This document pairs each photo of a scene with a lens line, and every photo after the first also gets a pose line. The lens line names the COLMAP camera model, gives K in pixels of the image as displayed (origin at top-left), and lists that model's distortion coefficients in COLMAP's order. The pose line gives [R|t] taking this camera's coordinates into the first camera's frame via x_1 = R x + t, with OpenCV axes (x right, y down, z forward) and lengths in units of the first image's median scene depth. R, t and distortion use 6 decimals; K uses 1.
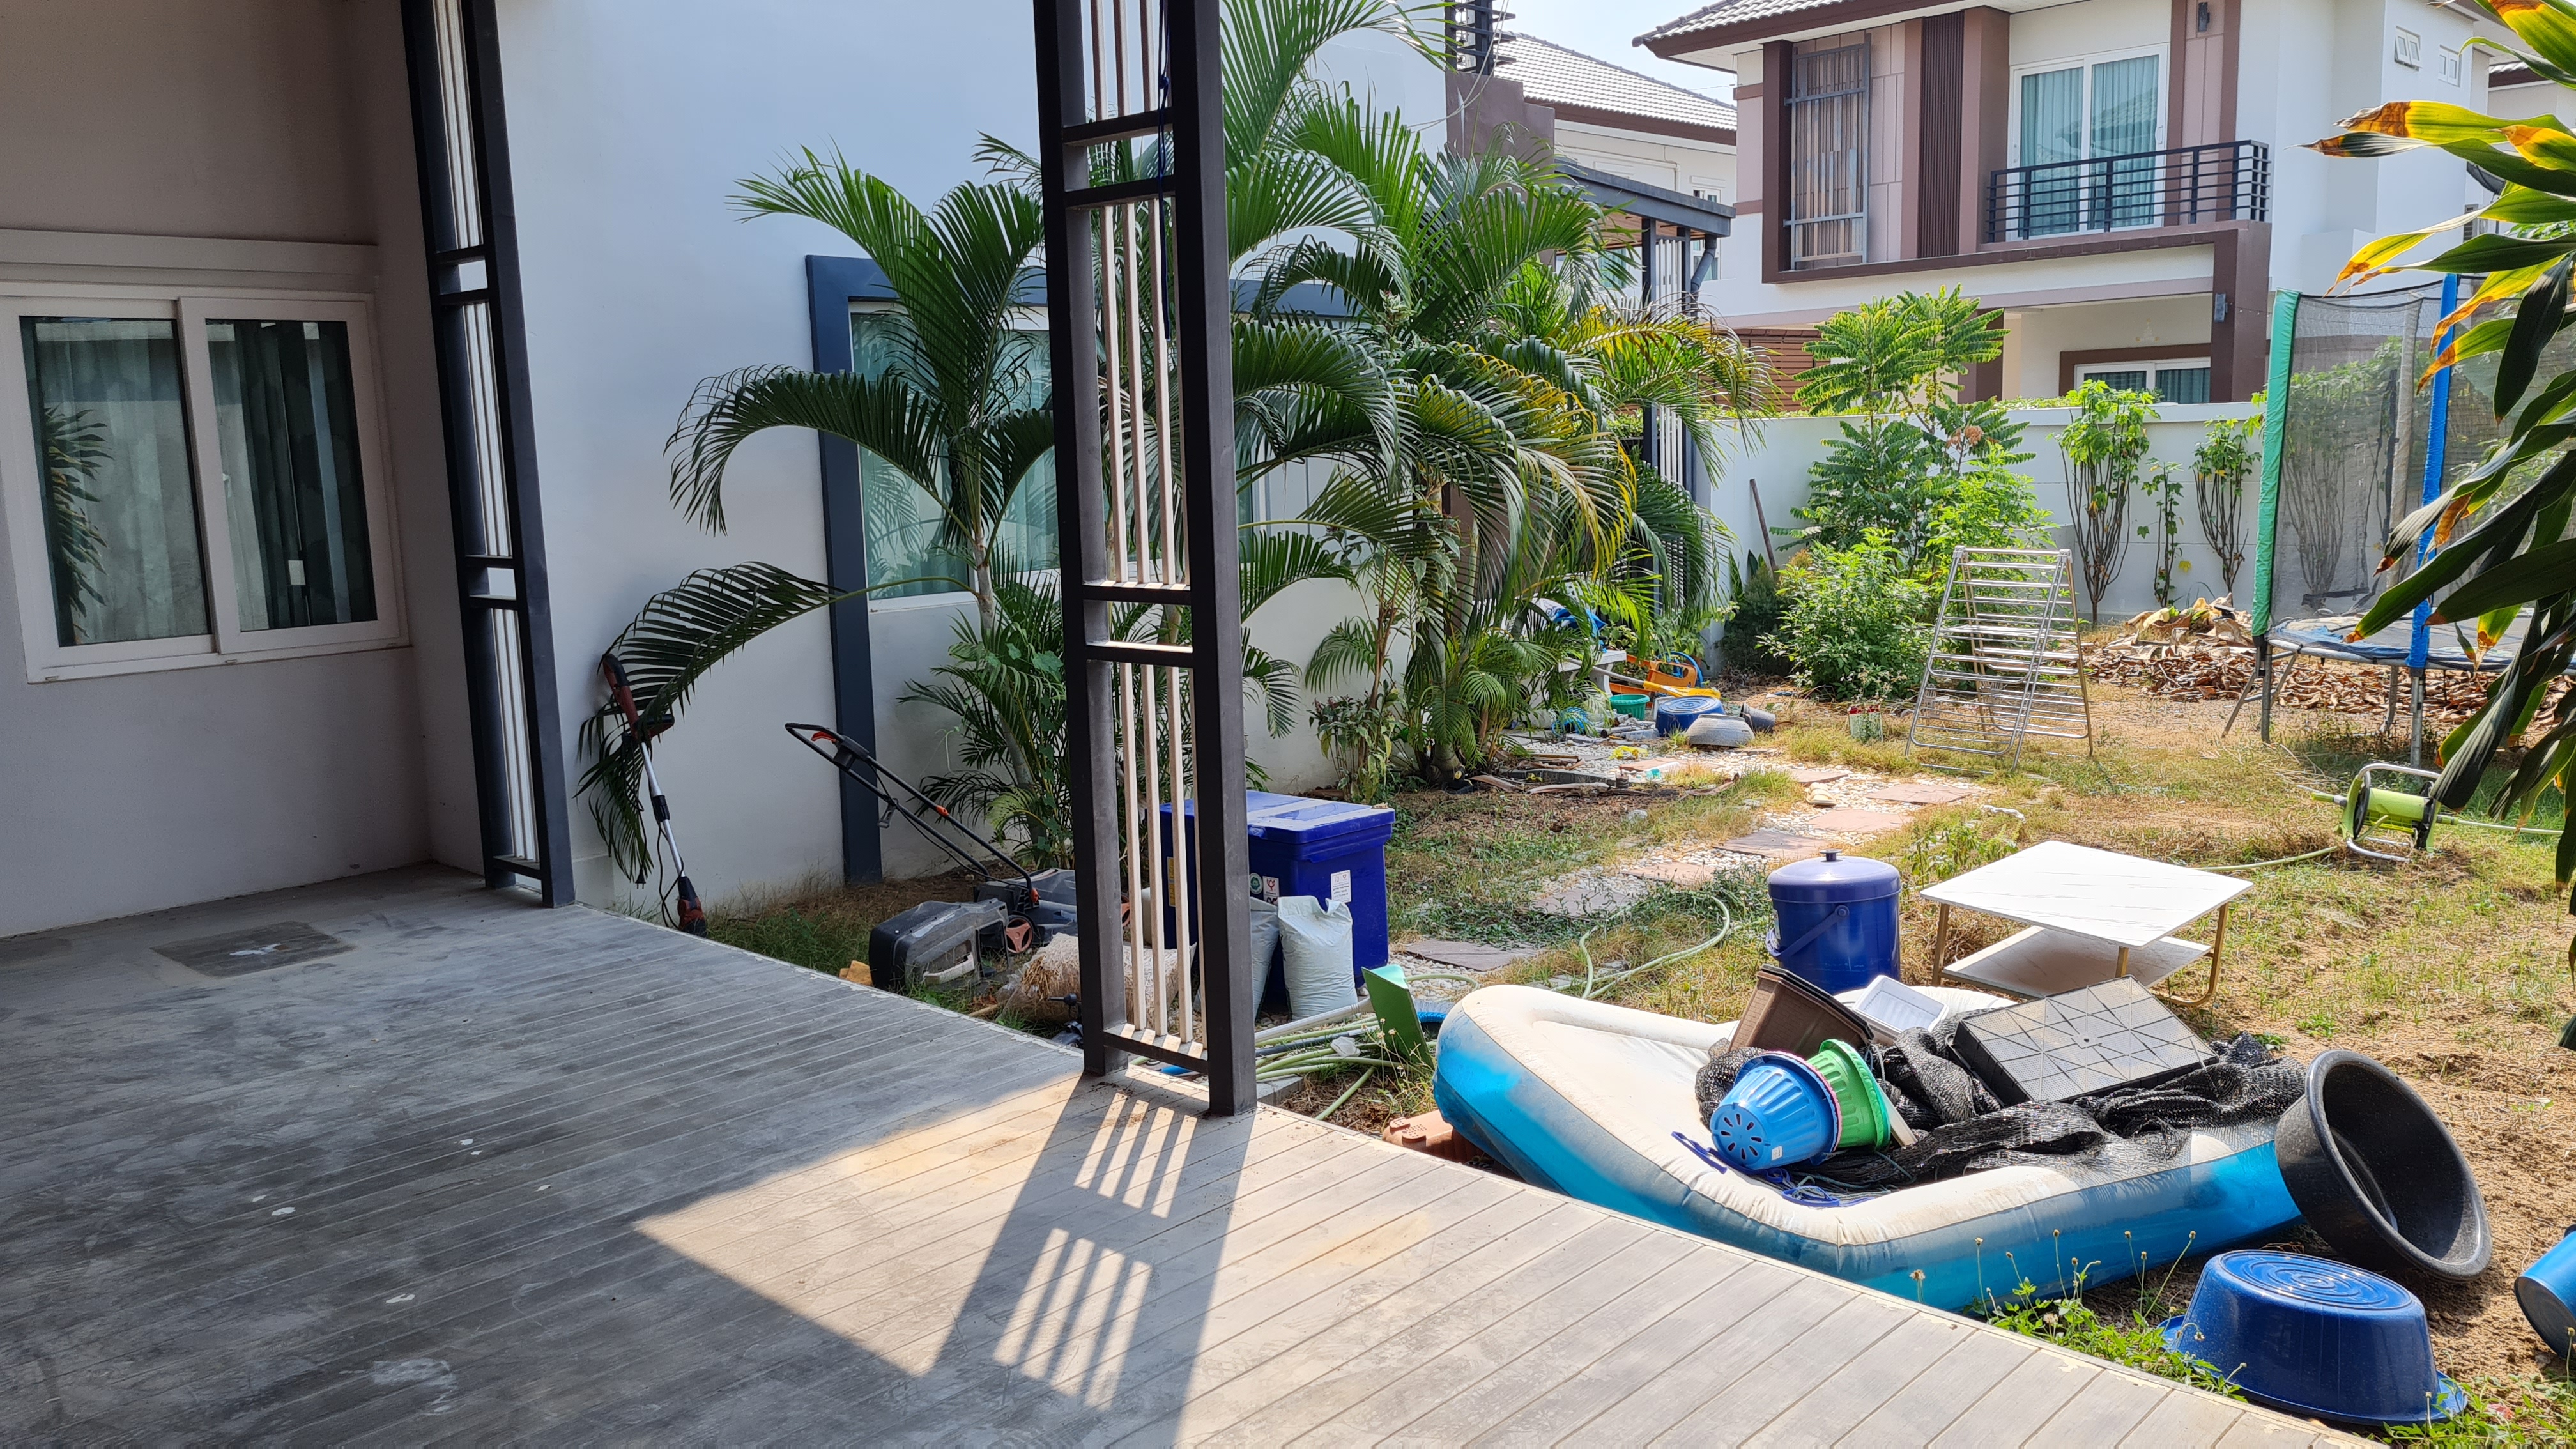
lens RADIAL K [[1932.9, 0, 1287.6], [0, 1932.9, 692.8], [0, 0, 1]] dist [0.065098, -0.058737]
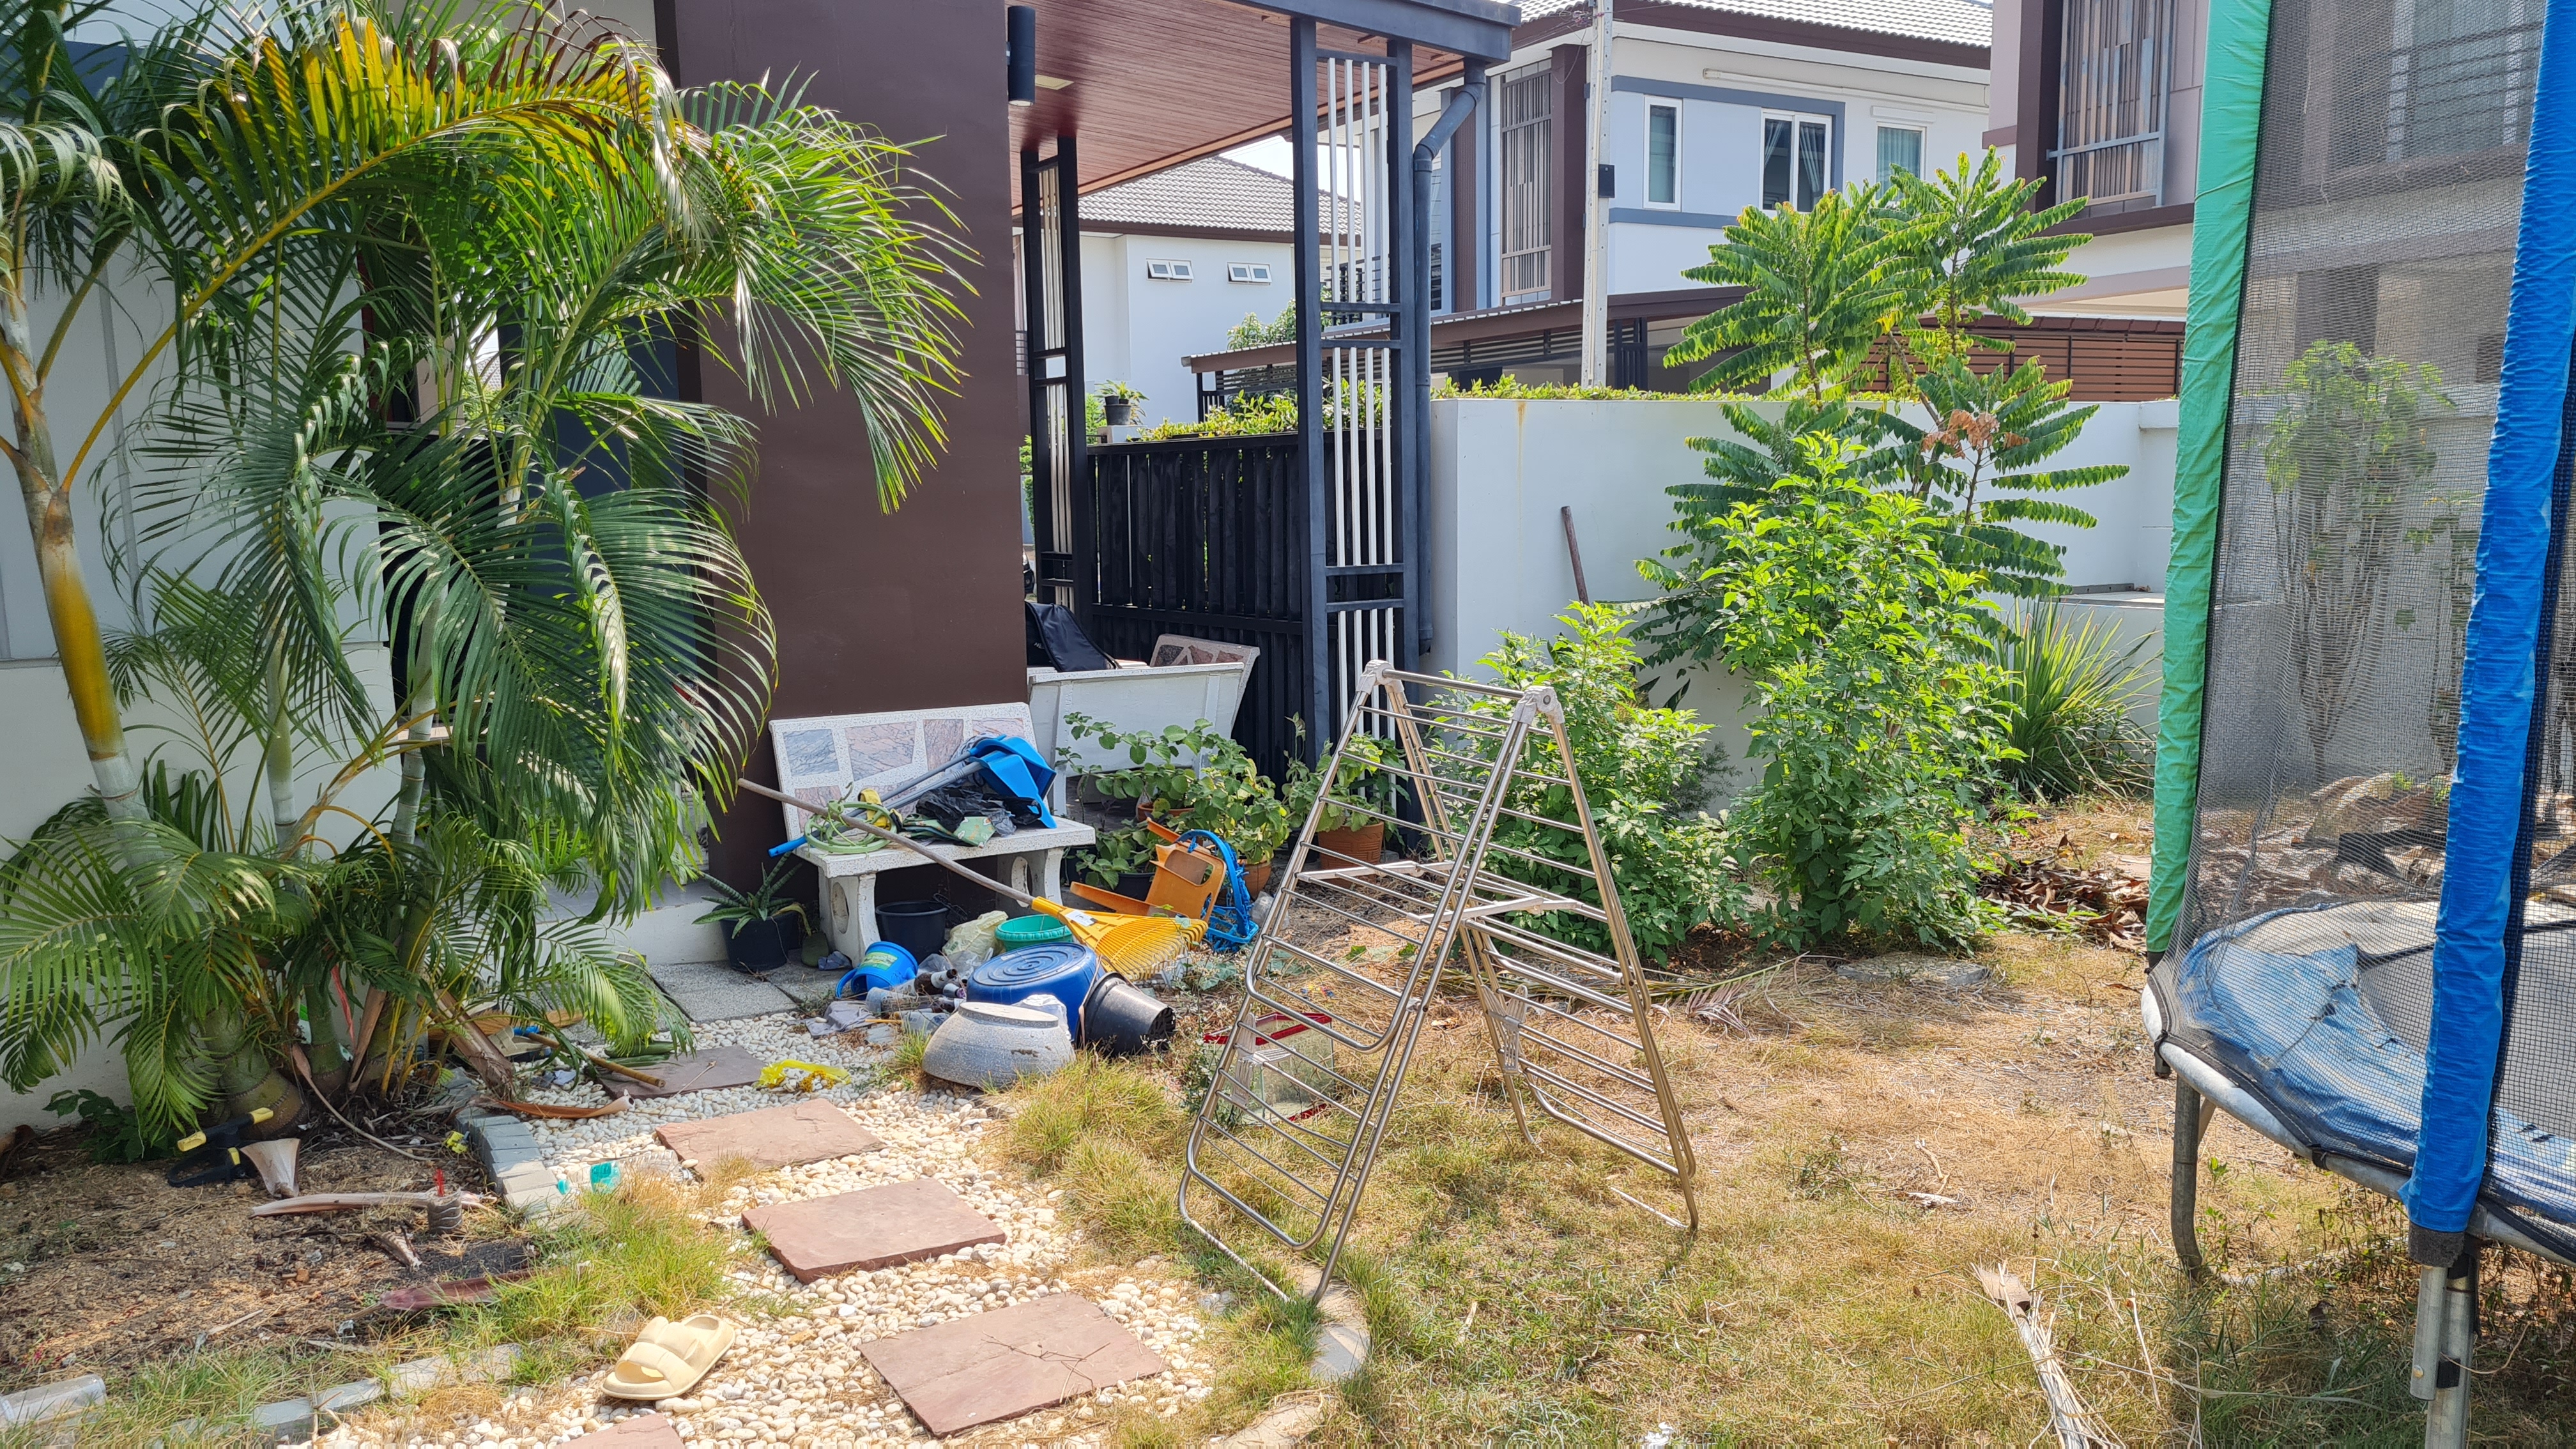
lens RADIAL K [[1932.9, 0, 1223.0], [0, 1932.9, 770.9], [0, 0, 1]] dist [0.065098, -0.058737]
pose [[0.963246, 0.048825, -0.264148, 0.183323], [-0.044699, 0.998767, 0.021611, -0.026245], [0.264877, -0.009010, 0.964240, 0.270297]]
